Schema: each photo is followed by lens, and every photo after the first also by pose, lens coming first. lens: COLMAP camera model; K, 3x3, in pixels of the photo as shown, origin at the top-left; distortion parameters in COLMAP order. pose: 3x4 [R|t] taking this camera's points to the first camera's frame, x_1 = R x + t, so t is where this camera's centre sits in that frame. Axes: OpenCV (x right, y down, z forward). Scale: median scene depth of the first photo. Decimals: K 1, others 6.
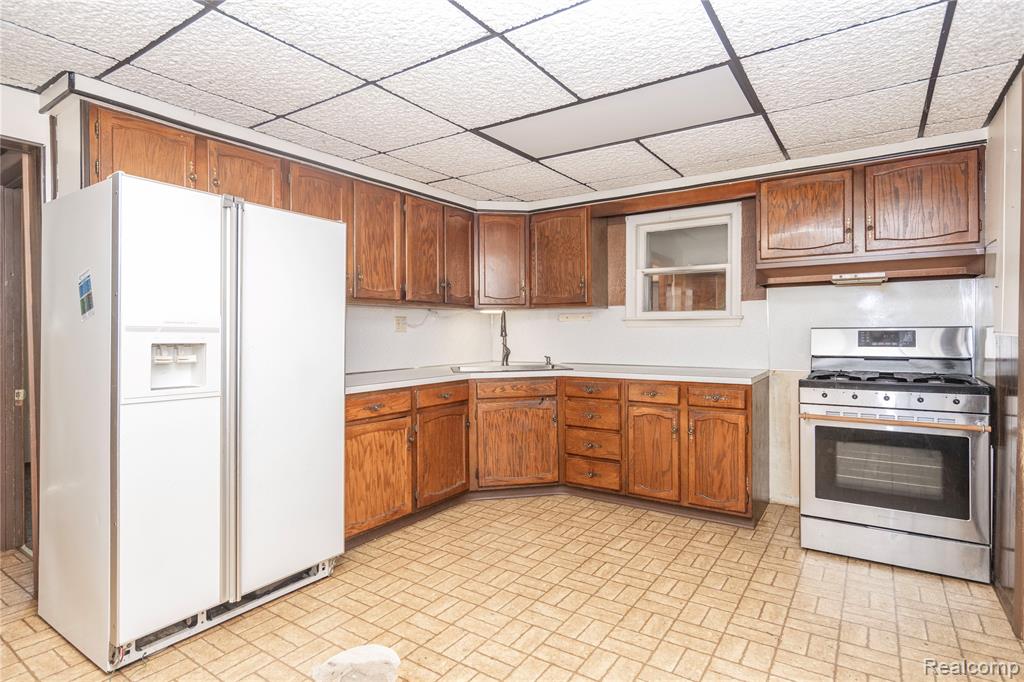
lens RADIAL K [[543.3, 0, 514.2], [0, 543.3, 332.0], [0, 0, 1]] dist [0.001587, 0.000618]
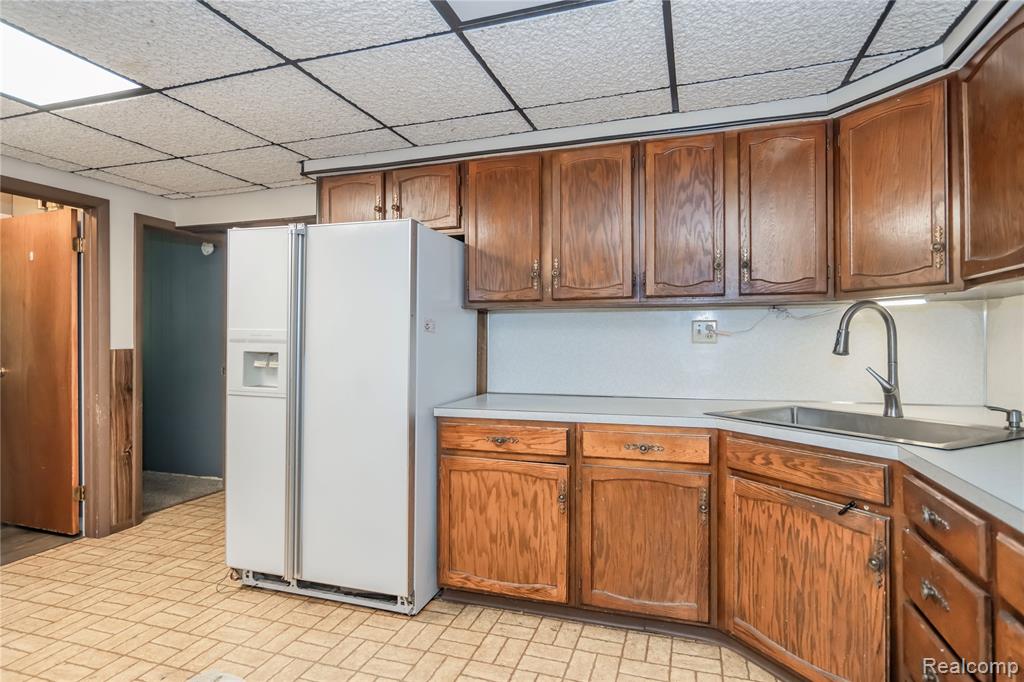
lens RADIAL K [[543.3, 0, 514.2], [0, 543.3, 332.0], [0, 0, 1]] dist [0.001587, 0.000618]
pose [[0.270934, -0.007302, -0.962570, 0.472962], [-0.001418, 0.999967, -0.007985, -0.010065], [0.962597, 0.003528, 0.270914, 0.759879]]
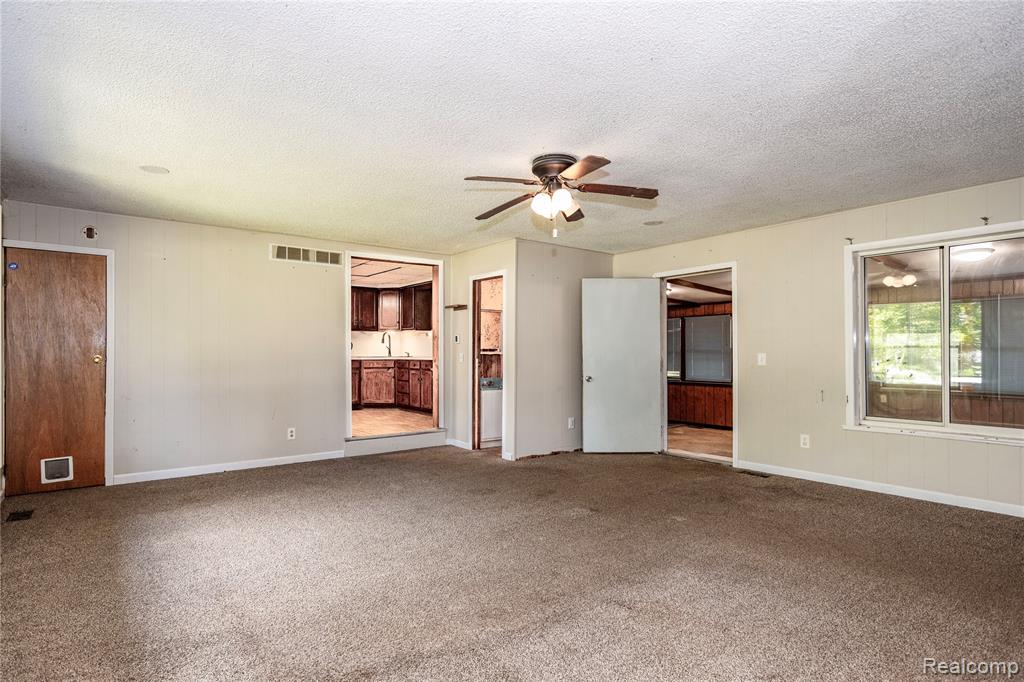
lens RADIAL K [[560.3, 0, 512.7], [0, 560.3, 350.0], [0, 0, 1]] dist [0.000732, -0.000085]
pose [[0.951411, 0.007258, -0.307839, 1.613913], [-0.006879, 0.999974, 0.002318, 0.037909], [0.307847, -0.000088, 0.951436, -1.438631]]
